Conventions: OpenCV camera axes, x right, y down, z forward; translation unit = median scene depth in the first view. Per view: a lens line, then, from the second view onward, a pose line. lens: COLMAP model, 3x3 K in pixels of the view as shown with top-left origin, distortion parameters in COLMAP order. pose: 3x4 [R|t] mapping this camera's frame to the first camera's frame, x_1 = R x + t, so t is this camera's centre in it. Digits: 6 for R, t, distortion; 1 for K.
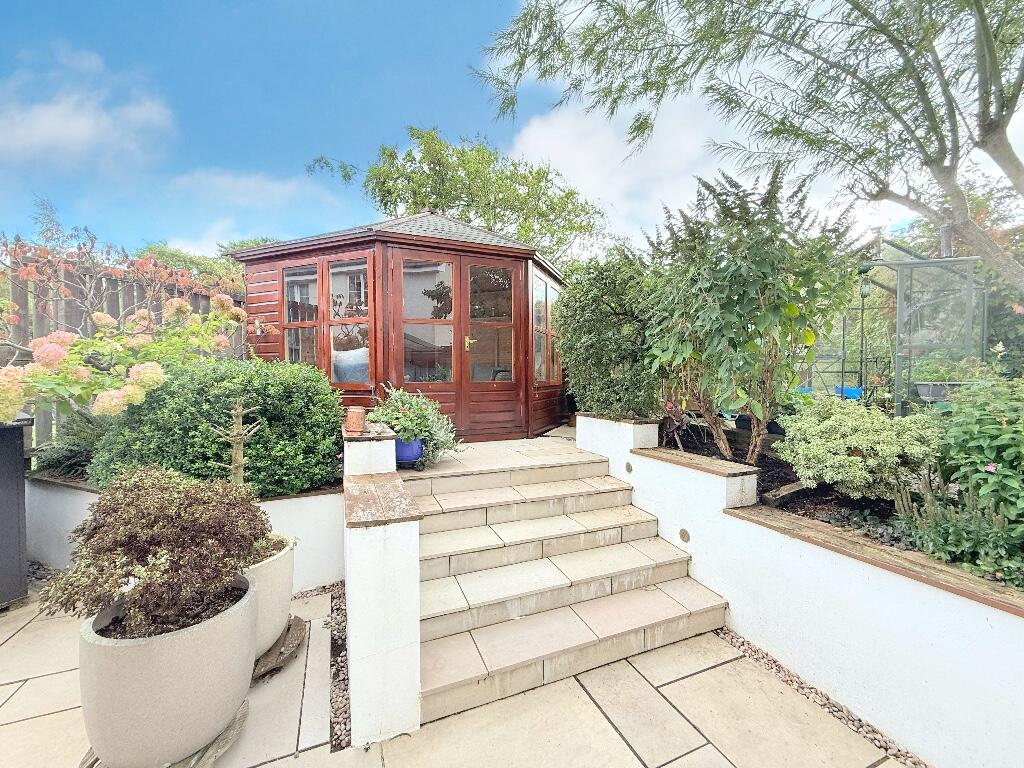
lens RADIAL K [[406.3, 0, 516.2], [0, 406.3, 379.8], [0, 0, 1]] dist [-0.003198, 0.001135]
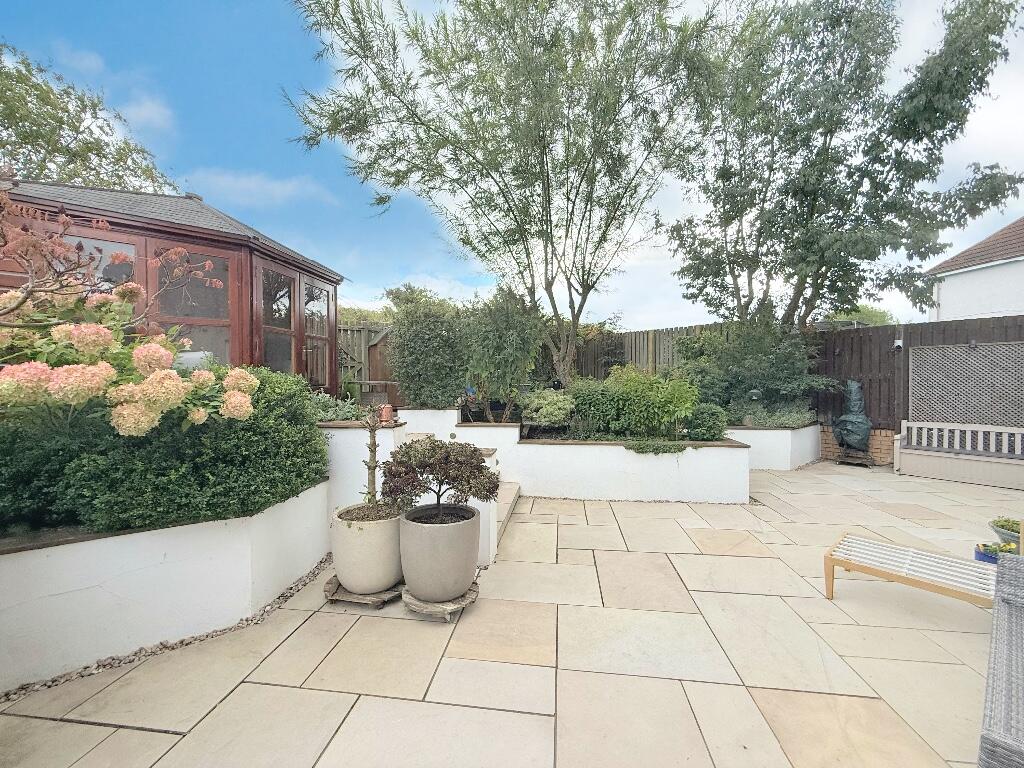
lens RADIAL K [[406.3, 0, 509.9], [0, 406.3, 382.7], [0, 0, 1]] dist [-0.003198, 0.001135]
pose [[0.504524, -0.008283, 0.863358, -1.431564], [0.012674, 0.999917, 0.002187, -0.007545], [-0.863304, 0.009839, 0.504588, -0.076795]]
